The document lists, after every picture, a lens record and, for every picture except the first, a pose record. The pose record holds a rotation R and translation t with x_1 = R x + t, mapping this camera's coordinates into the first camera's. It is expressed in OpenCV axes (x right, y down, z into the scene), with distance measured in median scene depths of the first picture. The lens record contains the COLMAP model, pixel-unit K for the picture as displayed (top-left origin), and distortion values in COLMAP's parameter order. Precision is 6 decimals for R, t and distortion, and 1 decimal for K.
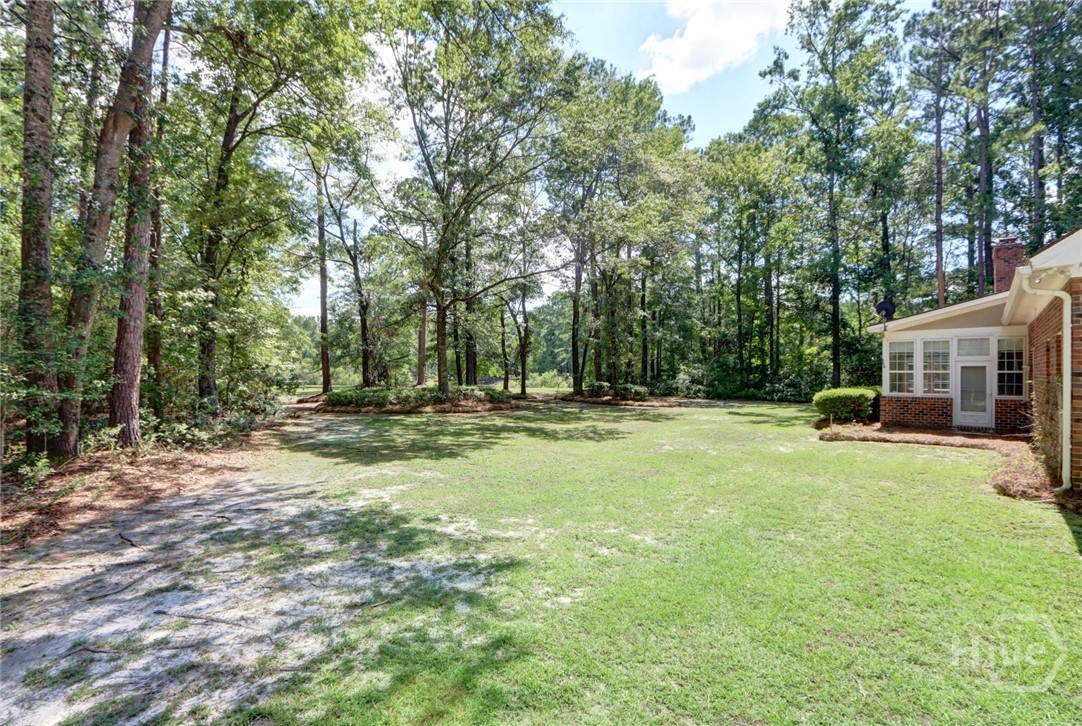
lens RADIAL K [[509.1, 0, 540.6], [0, 509.1, 367.5], [0, 0, 1]] dist [-0.002148, -0.000056]
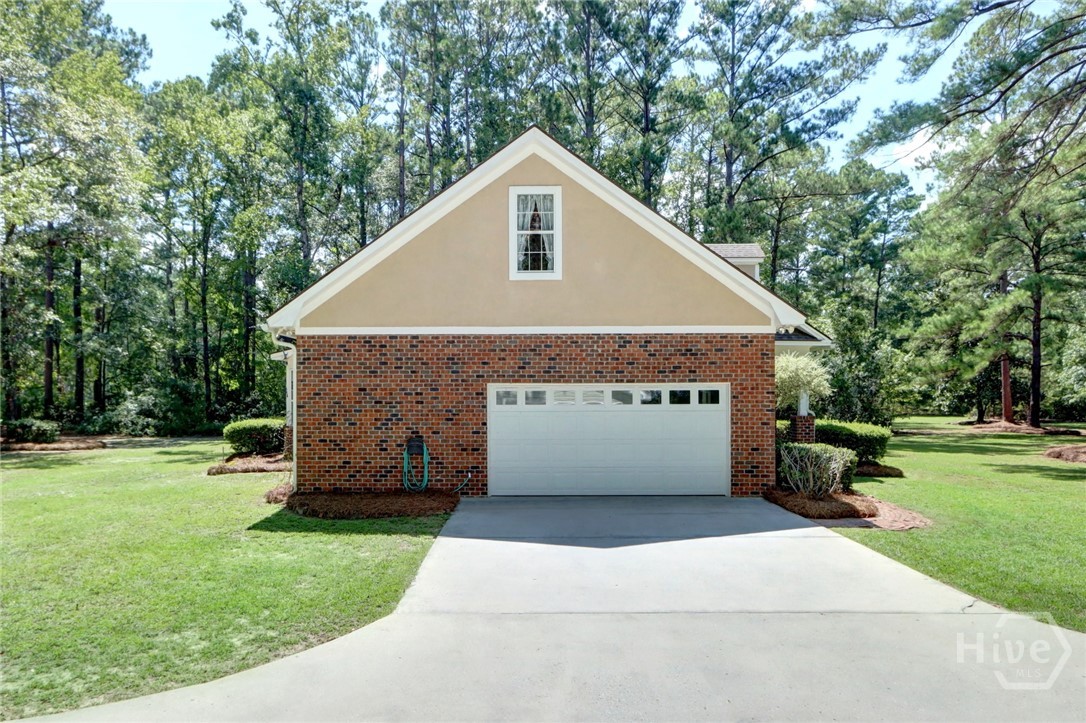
lens RADIAL K [[816.8, 0, 552.6], [0, 816.8, 407.1], [0, 0, 1]] dist [-0.037565, -0.000063]
pose [[0.792053, -0.016192, 0.610238, 0.074403], [0.000648, 0.999670, 0.025684, -0.011607], [-0.610452, -0.019947, 0.791802, -0.312450]]
